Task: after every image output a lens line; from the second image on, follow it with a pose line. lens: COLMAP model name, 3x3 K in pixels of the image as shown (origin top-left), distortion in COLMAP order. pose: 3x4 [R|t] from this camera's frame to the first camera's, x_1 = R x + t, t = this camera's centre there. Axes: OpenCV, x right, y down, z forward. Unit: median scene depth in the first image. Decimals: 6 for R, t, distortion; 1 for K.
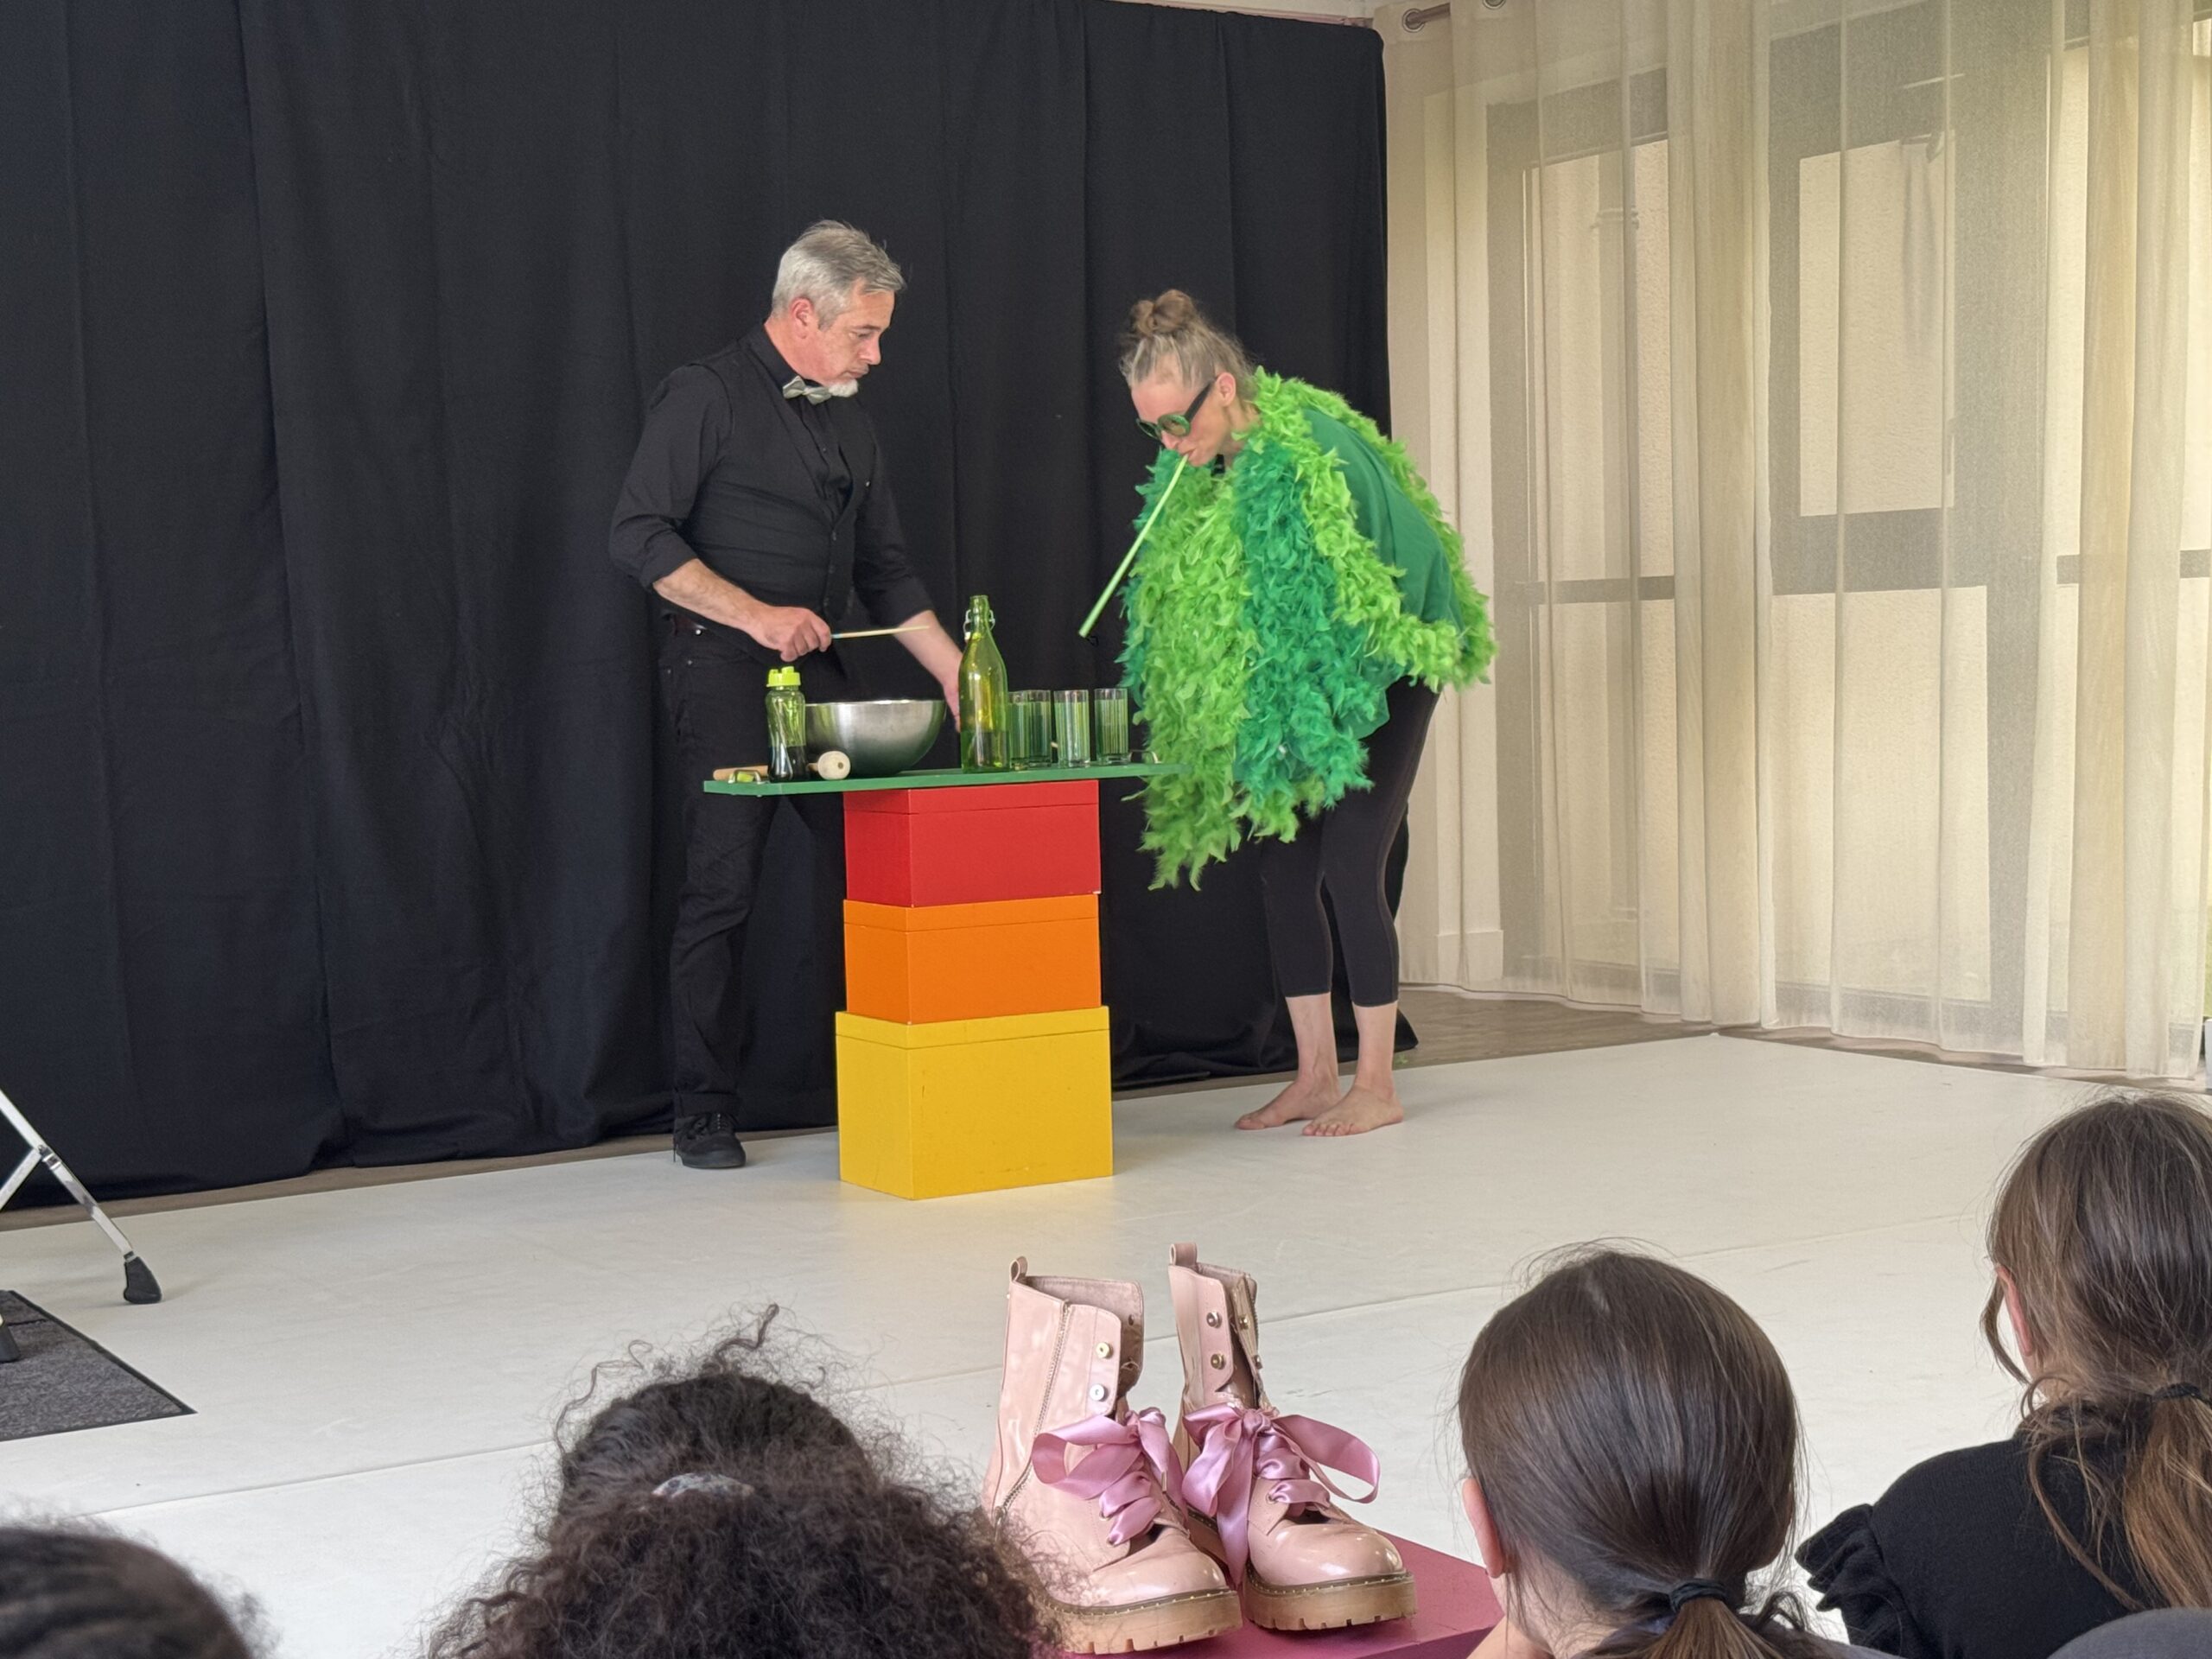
lens RADIAL K [[3366.7, 0, 1146.2], [0, 3366.7, 860.3], [0, 0, 1]] dist [0.105173, 0.000000]
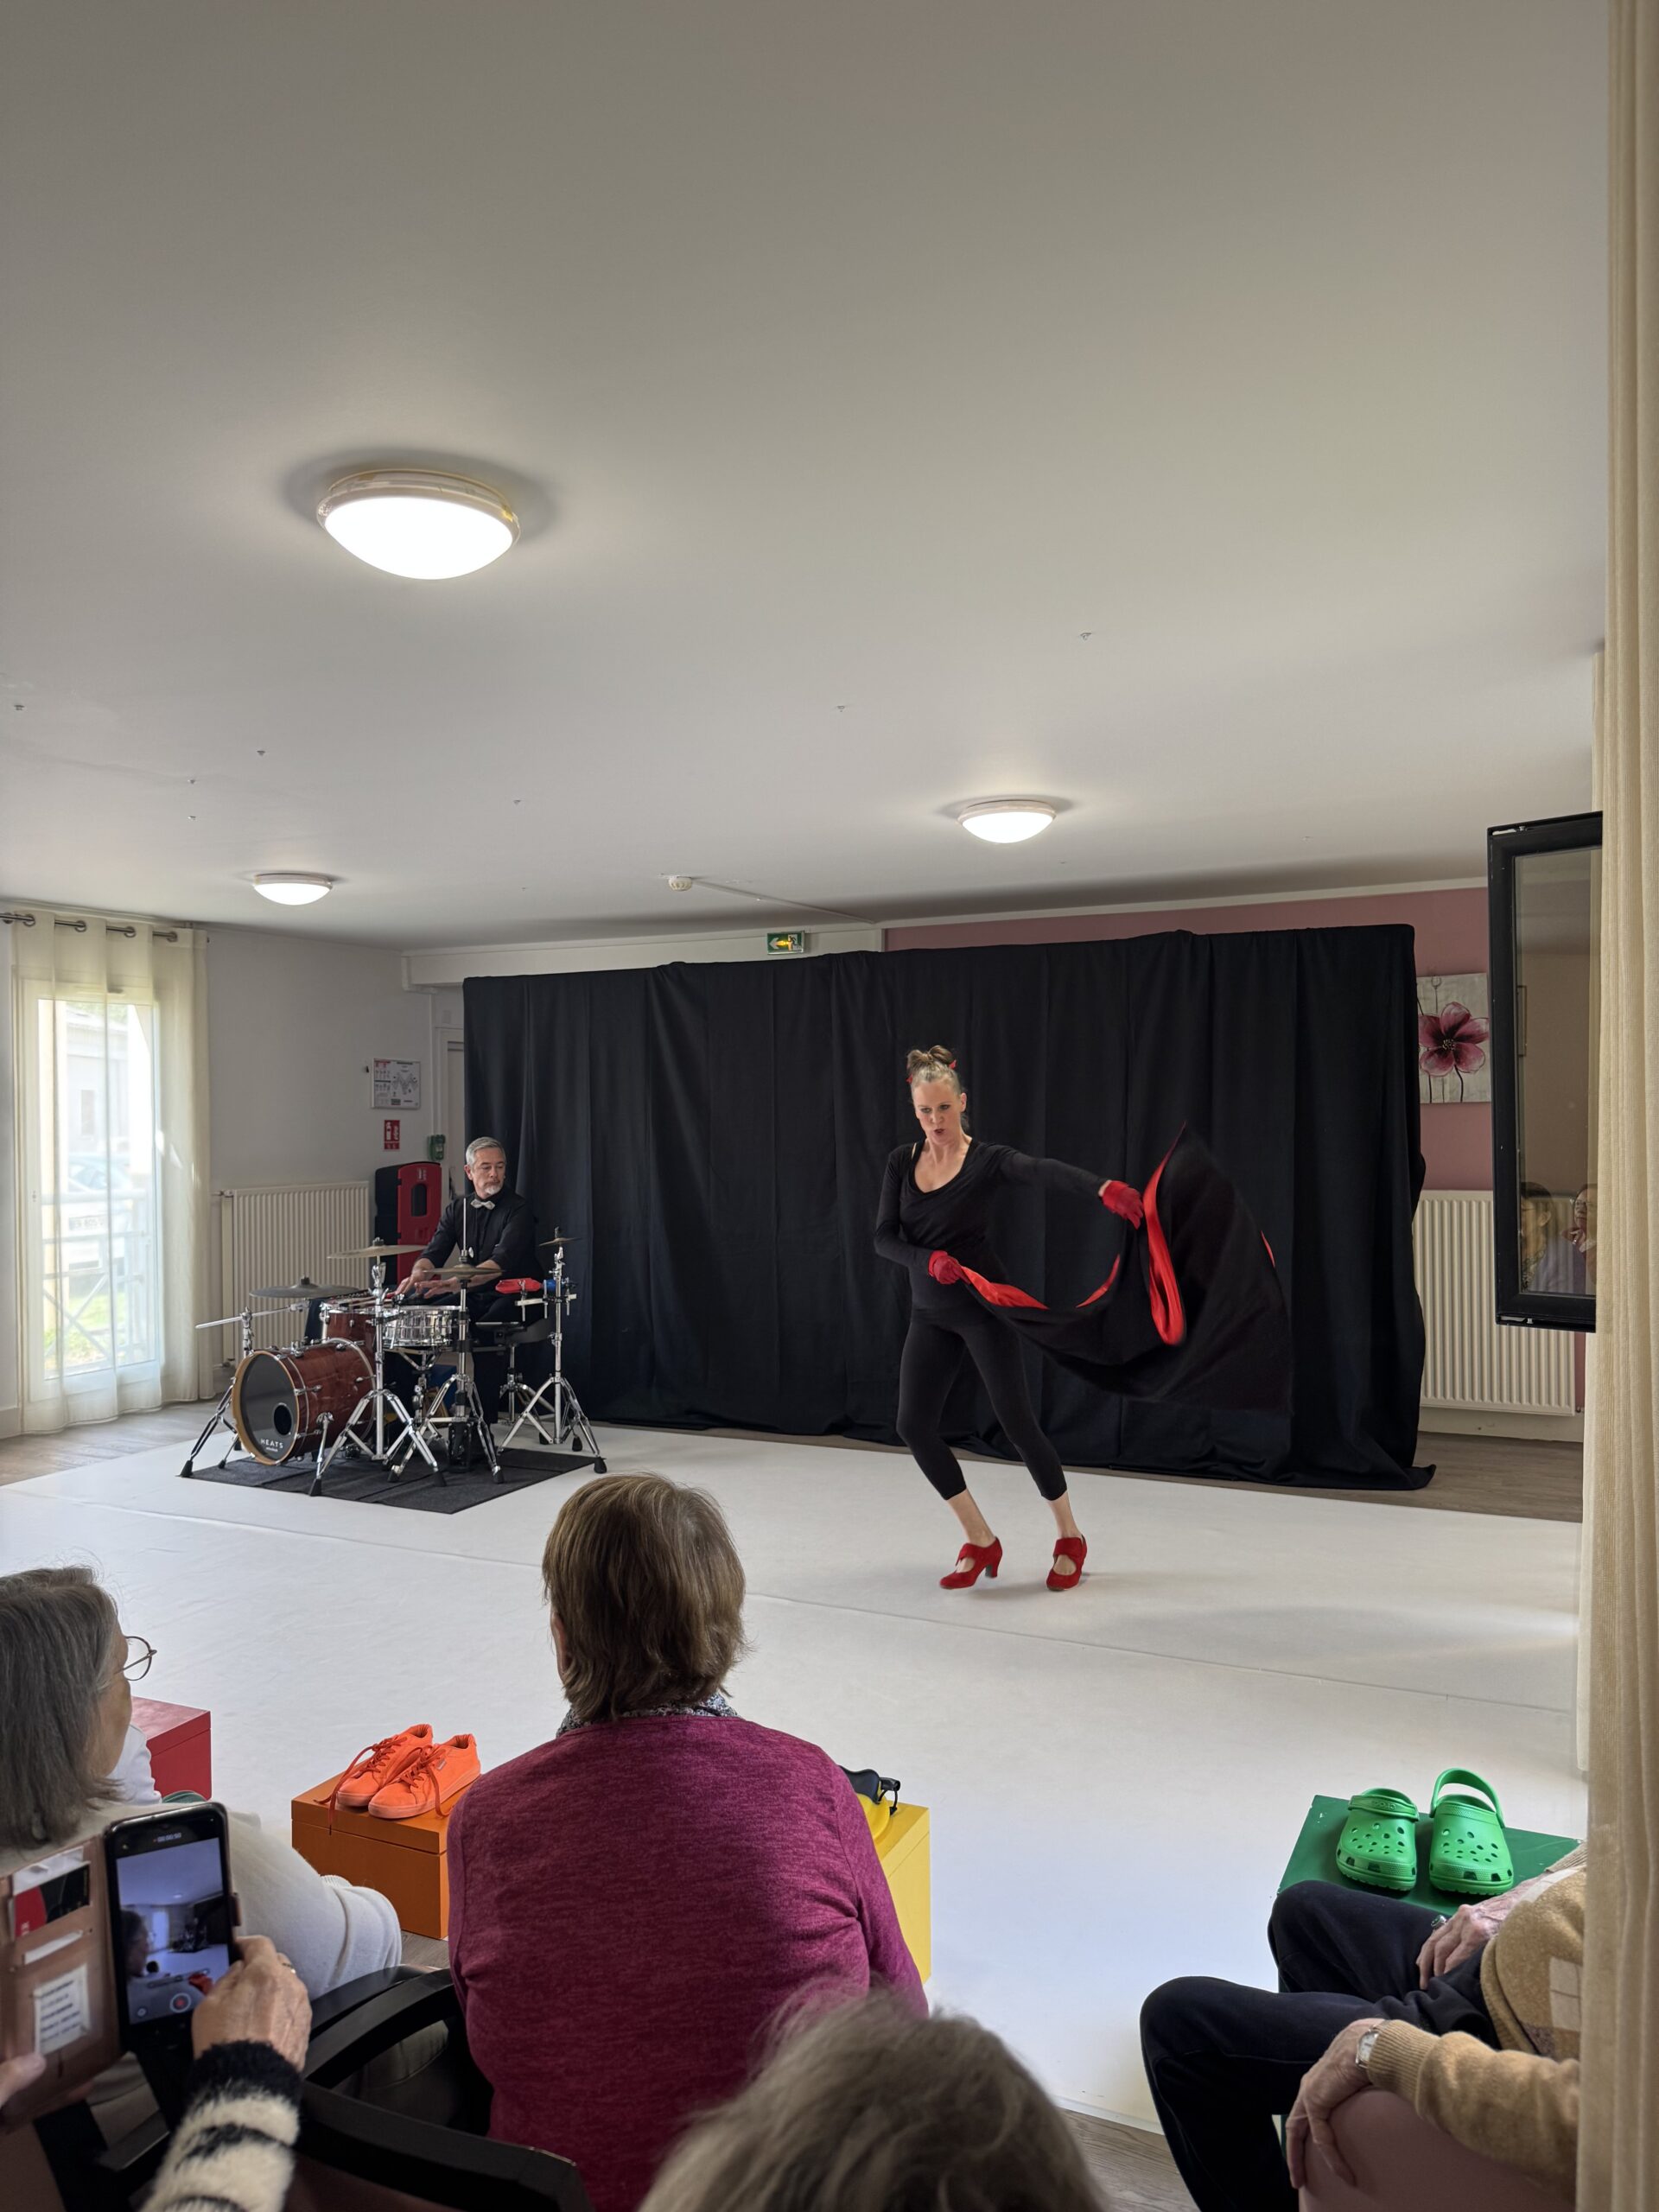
lens RADIAL K [[1546.1, 0, 825.5], [0, 1546.1, 1104.3], [0, 0, 1]] dist [0.087539, -0.034688]
pose [[0.528646, 0.017743, -0.848657, 0.790135], [-0.058552, 0.998162, -0.015604, -0.149028], [0.846820, 0.057940, 0.528714, 0.371780]]
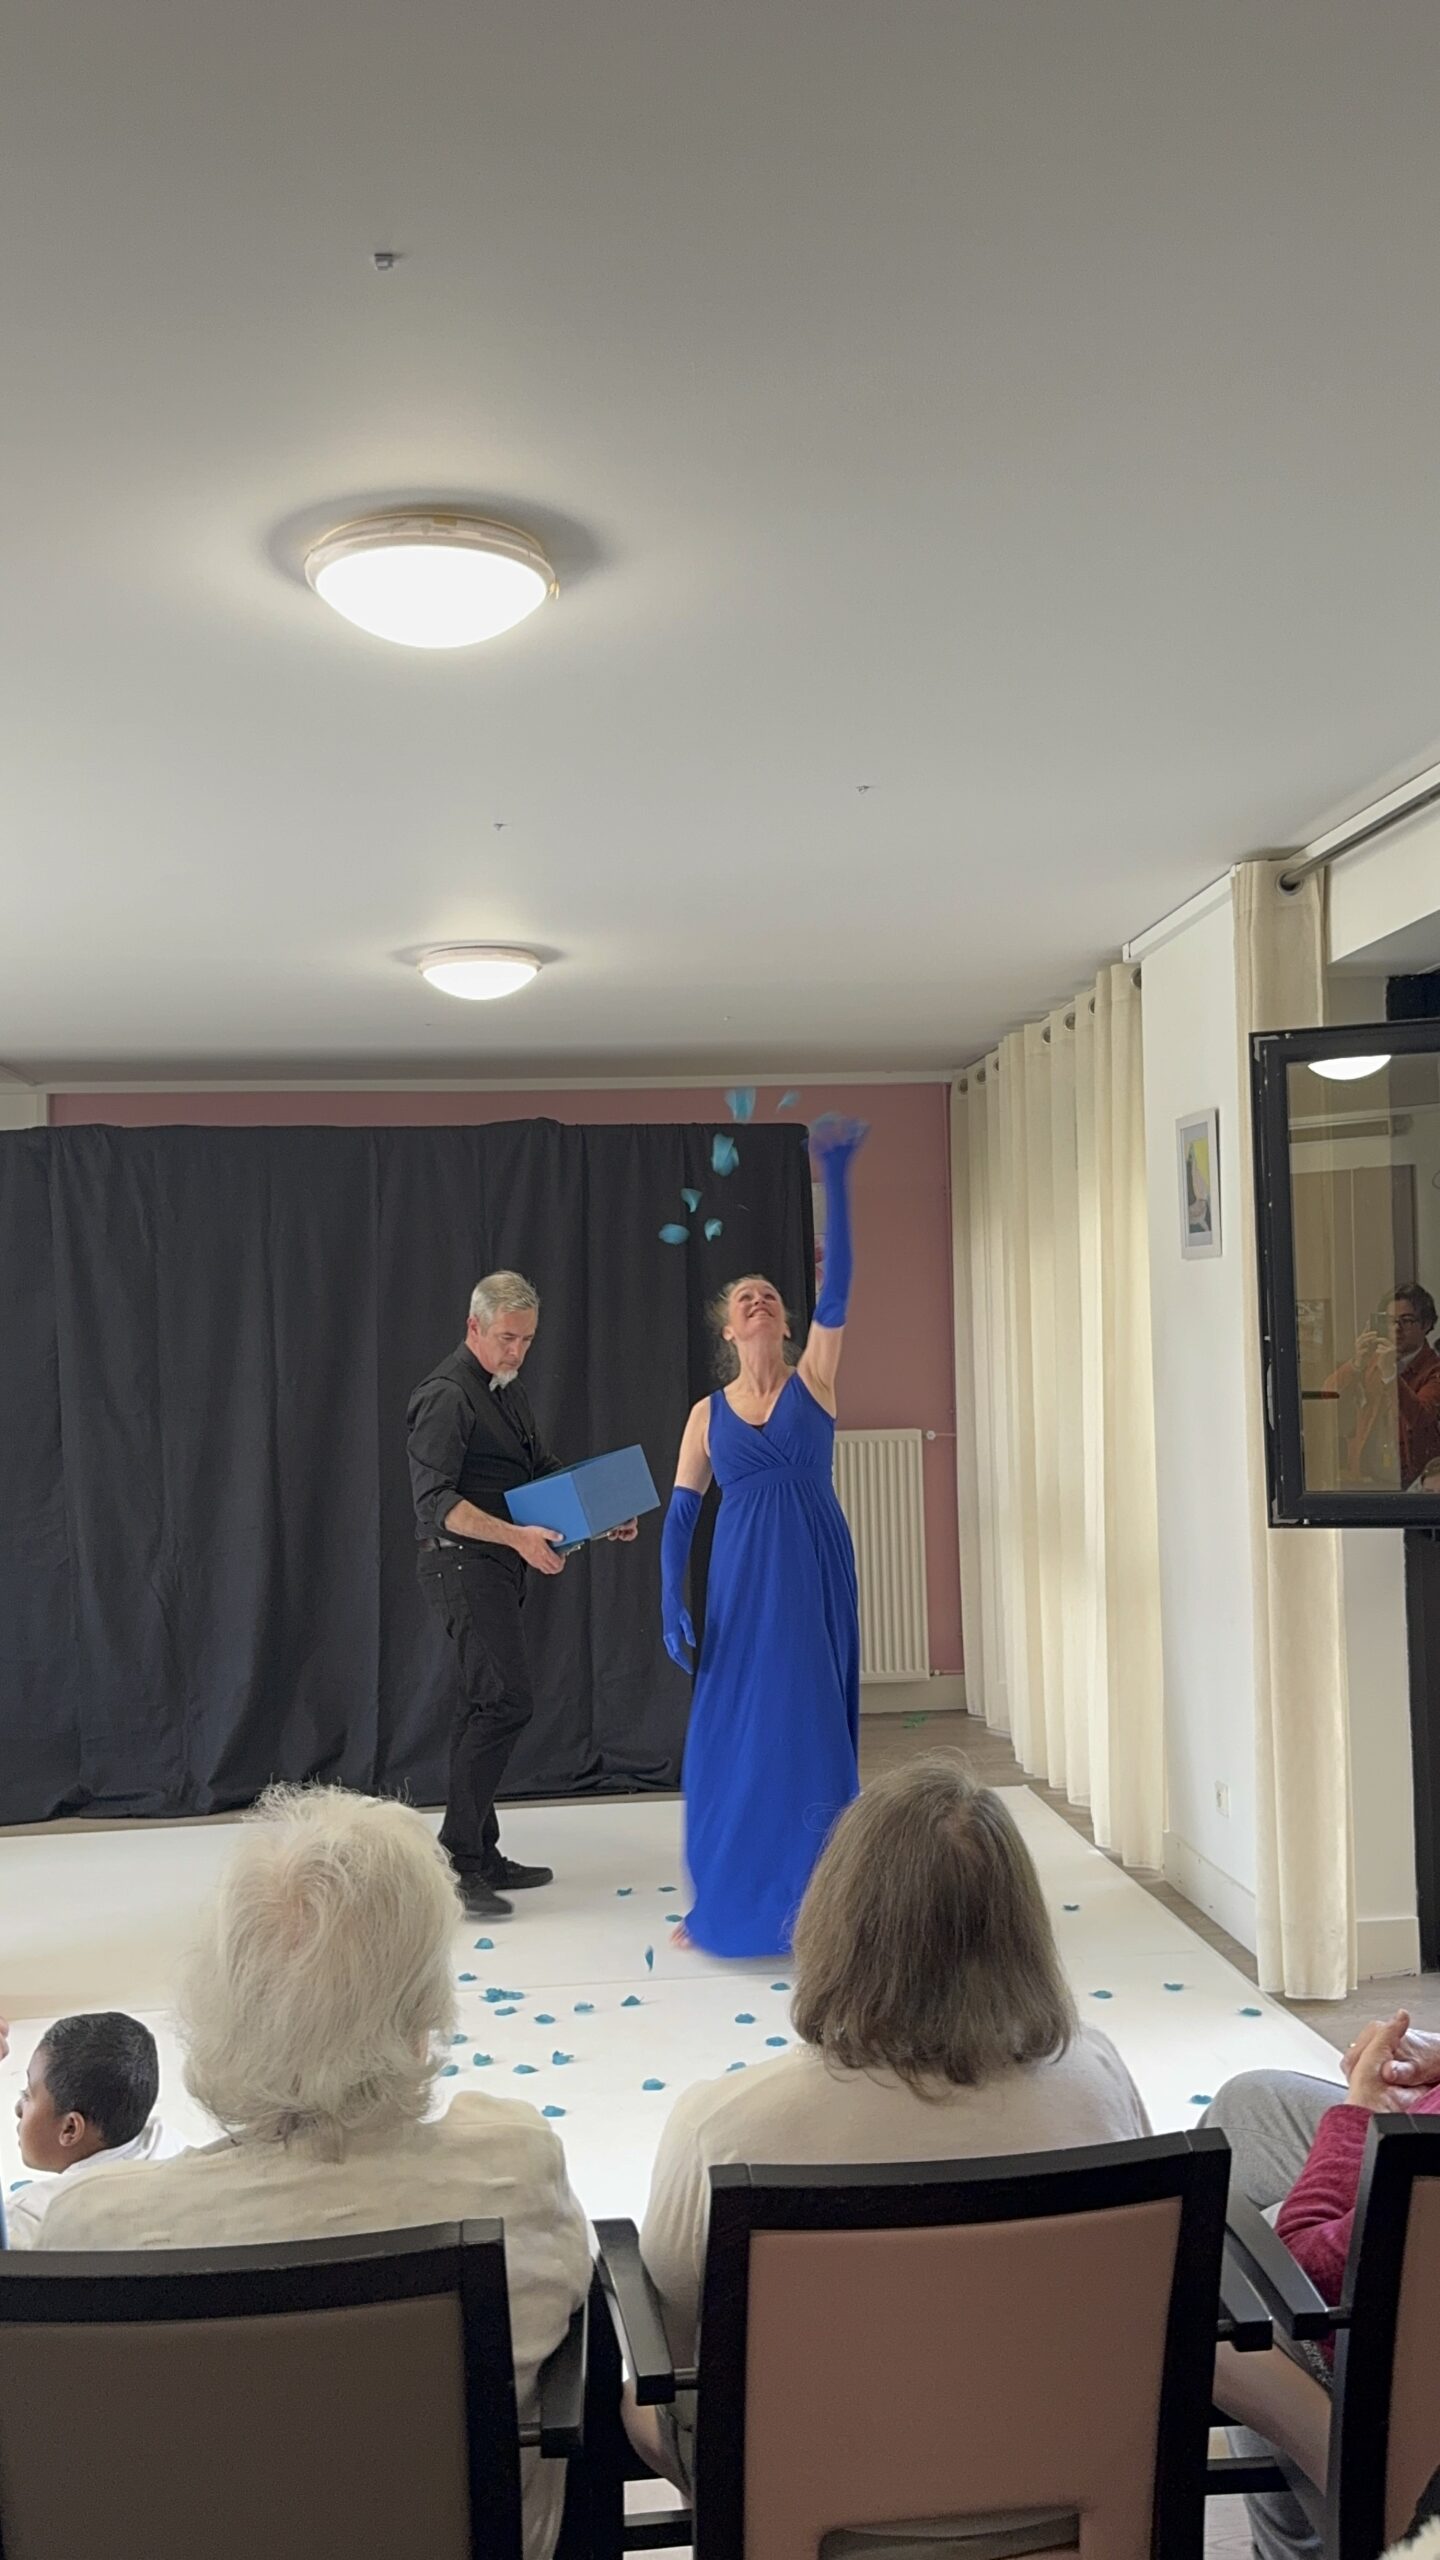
lens RADIAL K [[2182.9, 0, 705.6], [0, 2182.9, 1306.4], [0, 0, 1]] dist [0.136651, -0.066231]
pose [[0.887978, -0.006018, -0.459847, 0.633499], [-0.025691, 0.997704, -0.062668, -0.120397], [0.459168, 0.067462, 0.885784, 0.098895]]
